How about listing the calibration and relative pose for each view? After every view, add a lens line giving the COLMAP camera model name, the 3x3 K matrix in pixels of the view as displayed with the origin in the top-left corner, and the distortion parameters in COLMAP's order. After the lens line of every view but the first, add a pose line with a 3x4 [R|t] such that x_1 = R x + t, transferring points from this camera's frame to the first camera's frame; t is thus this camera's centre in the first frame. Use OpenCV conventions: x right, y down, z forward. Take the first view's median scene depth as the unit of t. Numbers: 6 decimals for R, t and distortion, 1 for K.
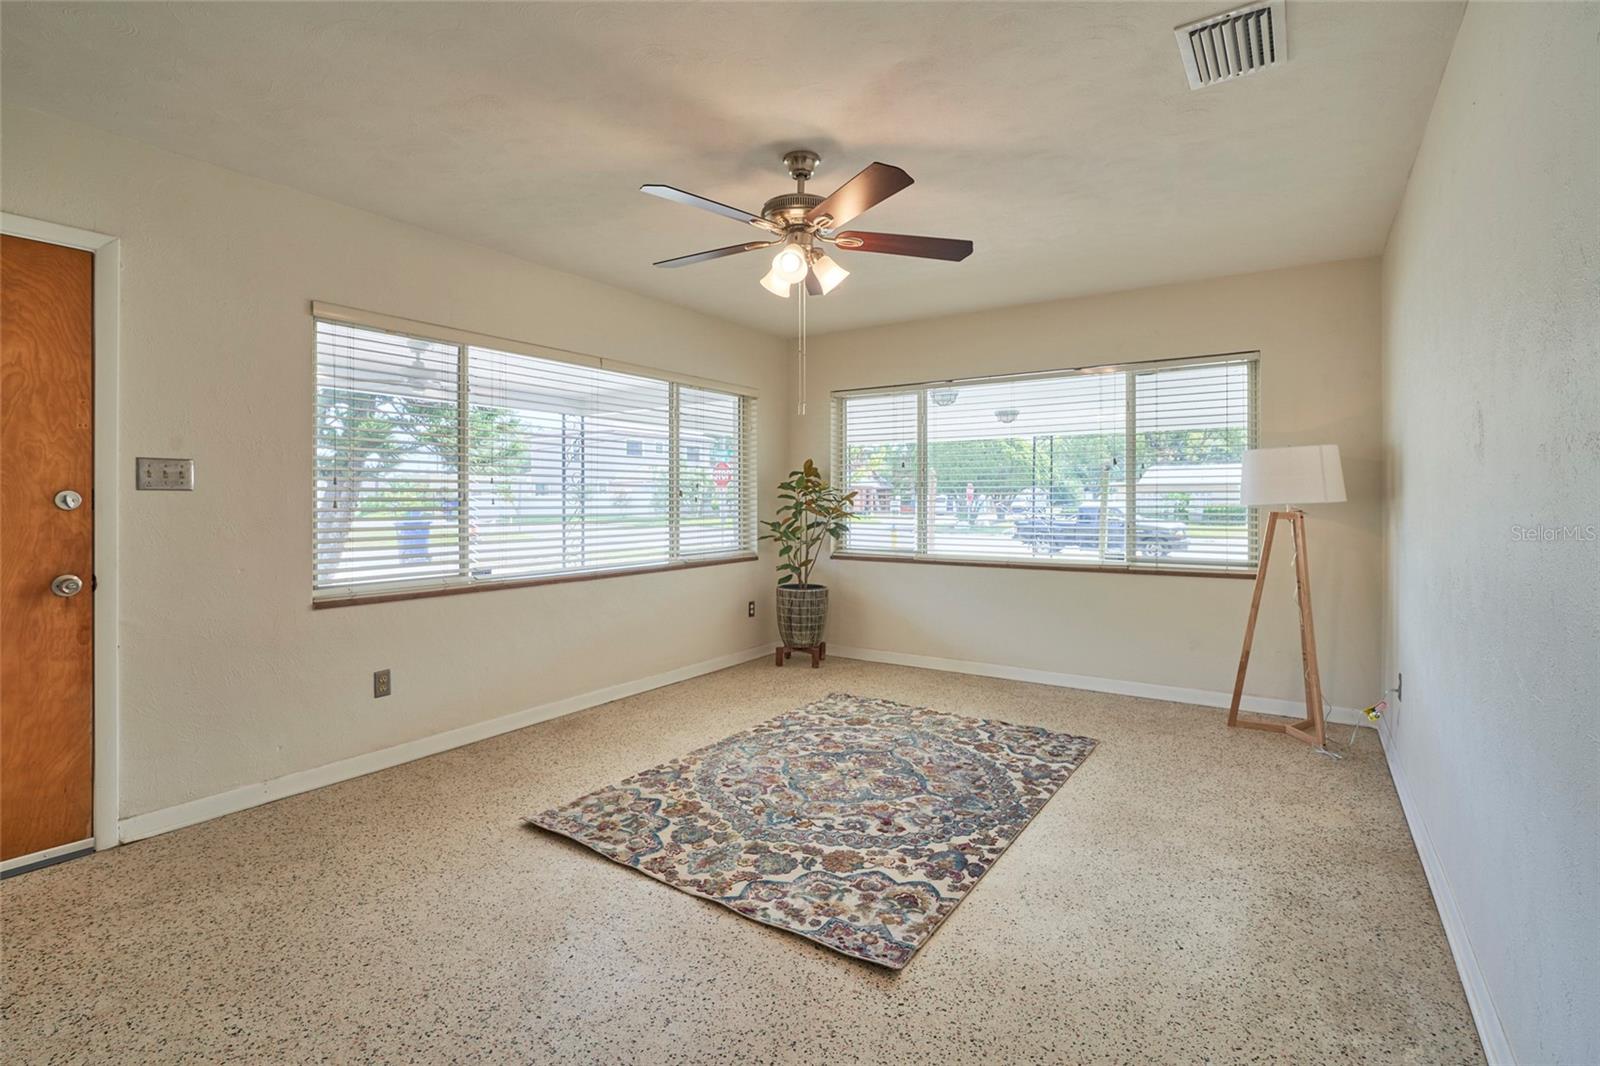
lens RADIAL K [[746.6, 0, 813.6], [0, 746.6, 496.5], [0, 0, 1]] dist [0.000002, 0.001533]
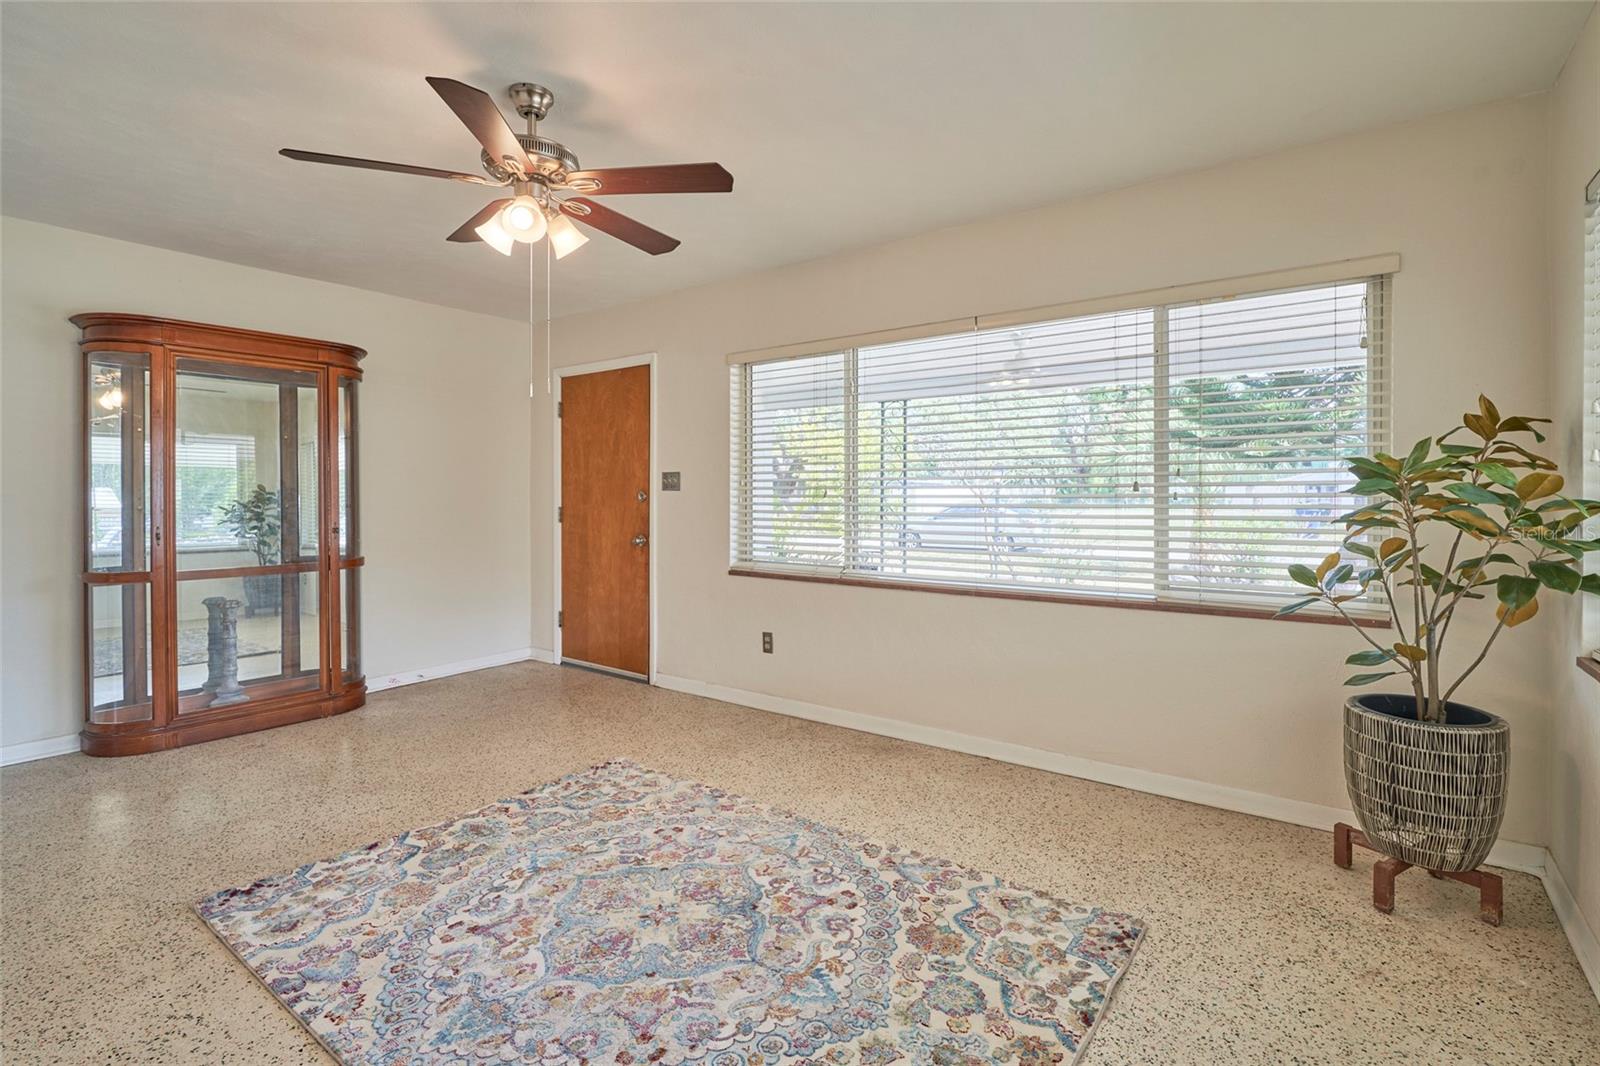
lens RADIAL K [[746.6, 0, 786.2], [0, 746.6, 497.7], [0, 0, 1]] dist [0.000002, 0.001533]
pose [[-0.059533, 0.004508, -0.998216, 0.756444], [0.005396, 0.999977, 0.004194, 0.001854], [0.998212, -0.005136, -0.059556, 1.245291]]
